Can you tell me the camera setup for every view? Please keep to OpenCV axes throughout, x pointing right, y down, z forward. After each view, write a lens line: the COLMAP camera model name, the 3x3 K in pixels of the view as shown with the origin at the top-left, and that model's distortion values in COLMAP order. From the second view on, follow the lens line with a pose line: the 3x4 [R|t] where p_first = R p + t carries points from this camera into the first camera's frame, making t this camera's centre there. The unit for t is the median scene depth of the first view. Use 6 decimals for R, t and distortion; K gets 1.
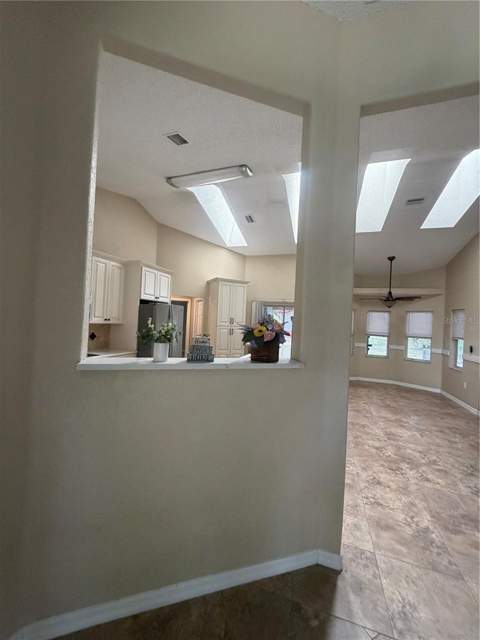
lens RADIAL K [[253.1, 0, 239.6], [0, 253.1, 318.4], [0, 0, 1]] dist [-0.002943, 0.000384]
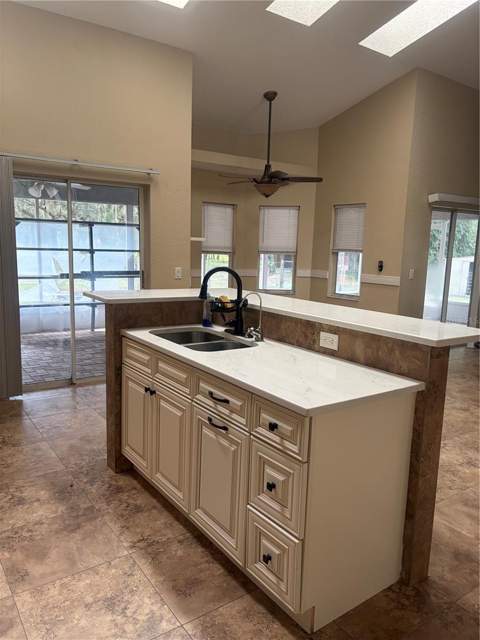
lens RADIAL K [[481.2, 0, 239.2], [0, 481.2, 322.7], [0, 0, 1]] dist [0.019334, -0.003582]
pose [[0.591243, -0.164578, 0.789523, -0.281263], [-0.004853, 0.978213, 0.207545, 0.004883], [-0.806479, -0.126541, 0.577563, 0.465959]]
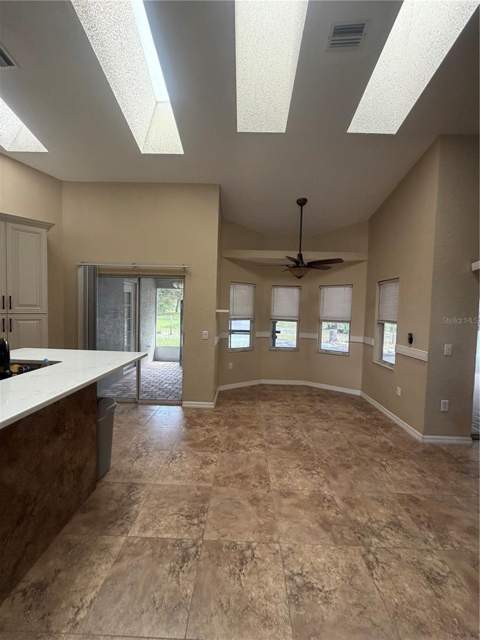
lens RADIAL K [[253.1, 0, 238.5], [0, 253.1, 319.0], [0, 0, 1]] dist [-0.002943, 0.000384]
pose [[0.955360, -0.036041, 0.293237, 0.258206], [0.017557, 0.997703, 0.065426, 0.018006], [-0.294922, -0.057357, 0.953798, 0.435623]]
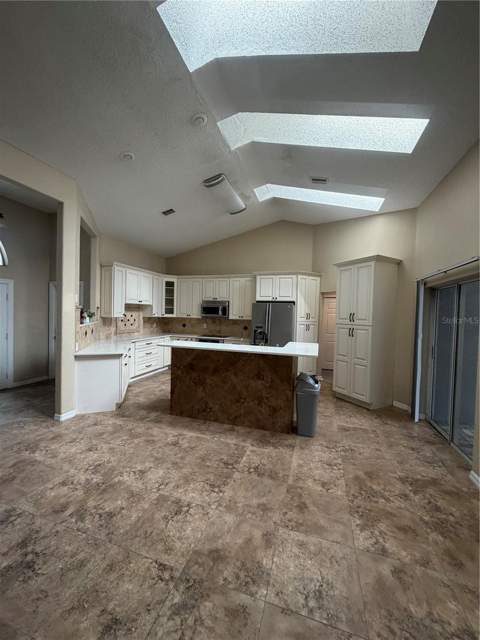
lens RADIAL K [[253.1, 0, 239.9], [0, 253.1, 319.7], [0, 0, 1]] dist [-0.002943, 0.000384]
pose [[0.018148, -0.020354, -0.999628, 0.724037], [-0.018024, 0.999624, -0.020681, 0.039536], [0.999673, 0.018393, 0.017774, 0.701169]]
